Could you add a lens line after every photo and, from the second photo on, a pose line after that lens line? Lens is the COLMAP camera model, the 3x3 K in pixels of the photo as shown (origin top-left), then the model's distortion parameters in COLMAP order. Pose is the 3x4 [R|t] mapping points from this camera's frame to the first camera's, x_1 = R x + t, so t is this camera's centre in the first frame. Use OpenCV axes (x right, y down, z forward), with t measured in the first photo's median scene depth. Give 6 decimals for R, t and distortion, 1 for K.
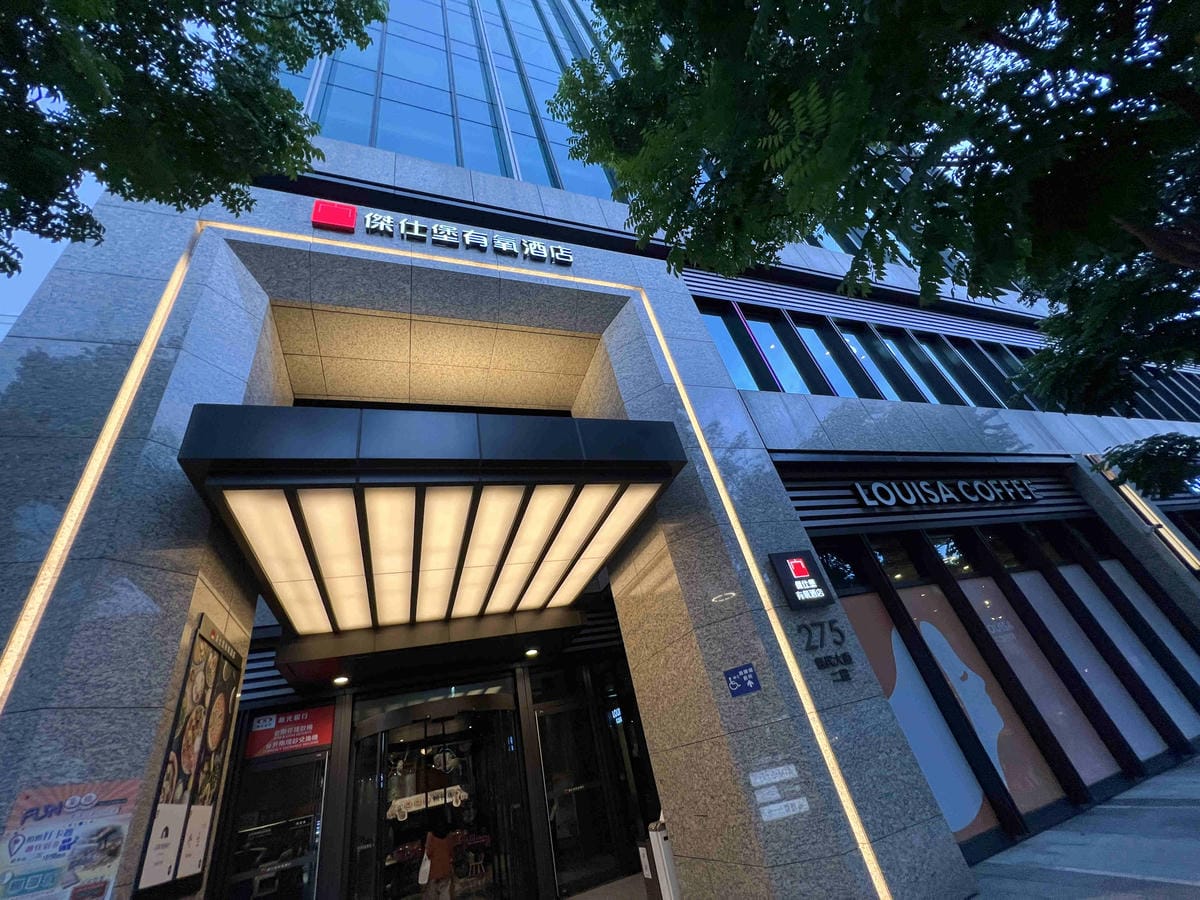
lens RADIAL K [[481.3, 0, 599.8], [0, 481.3, 448.7], [0, 0, 1]] dist [-0.003454, 0.000910]
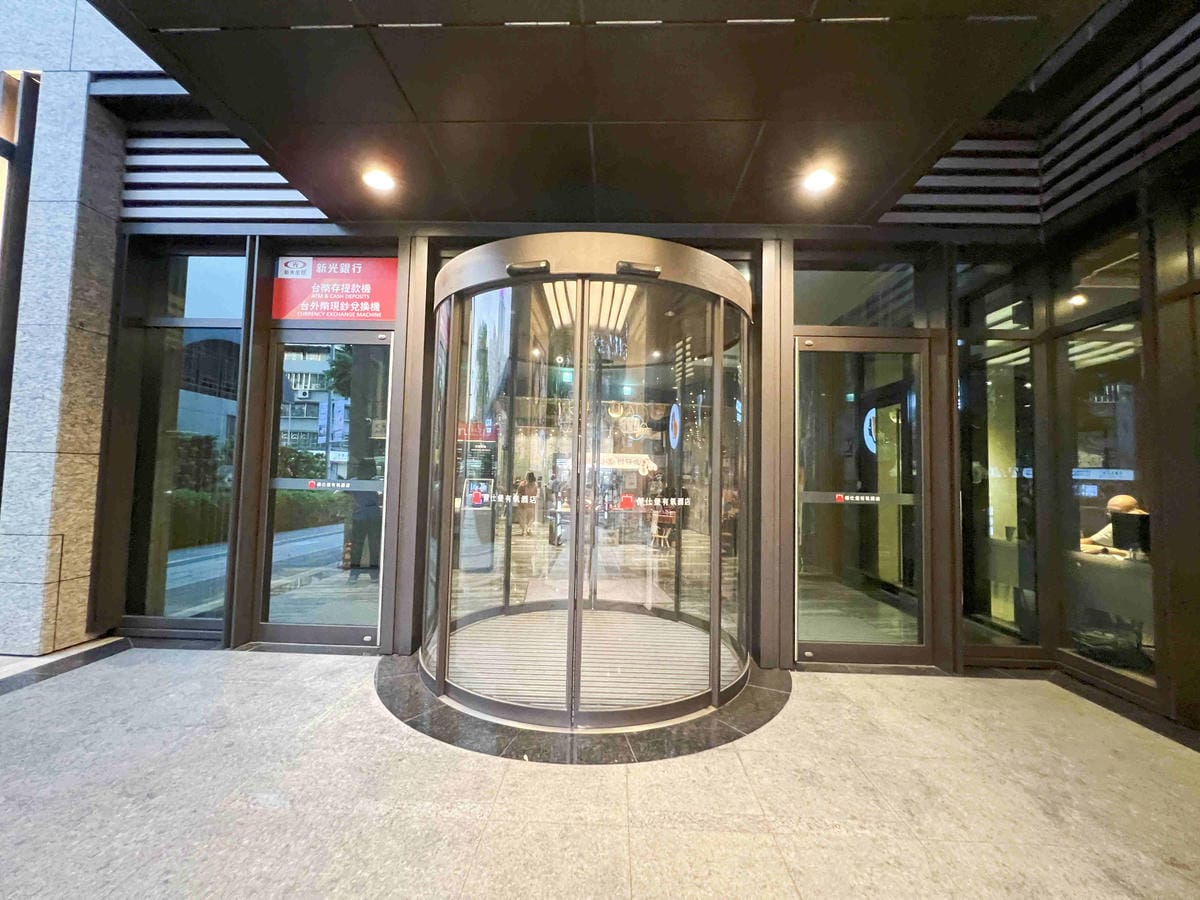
lens RADIAL K [[481.3, 0, 599.8], [0, 481.3, 448.7], [0, 0, 1]] dist [-0.003454, 0.000910]
pose [[0.911961, 0.207349, -0.354025, -0.141913], [0.015107, 0.845336, 0.534021, 0.455312], [0.409999, -0.492354, 0.767781, 0.616192]]
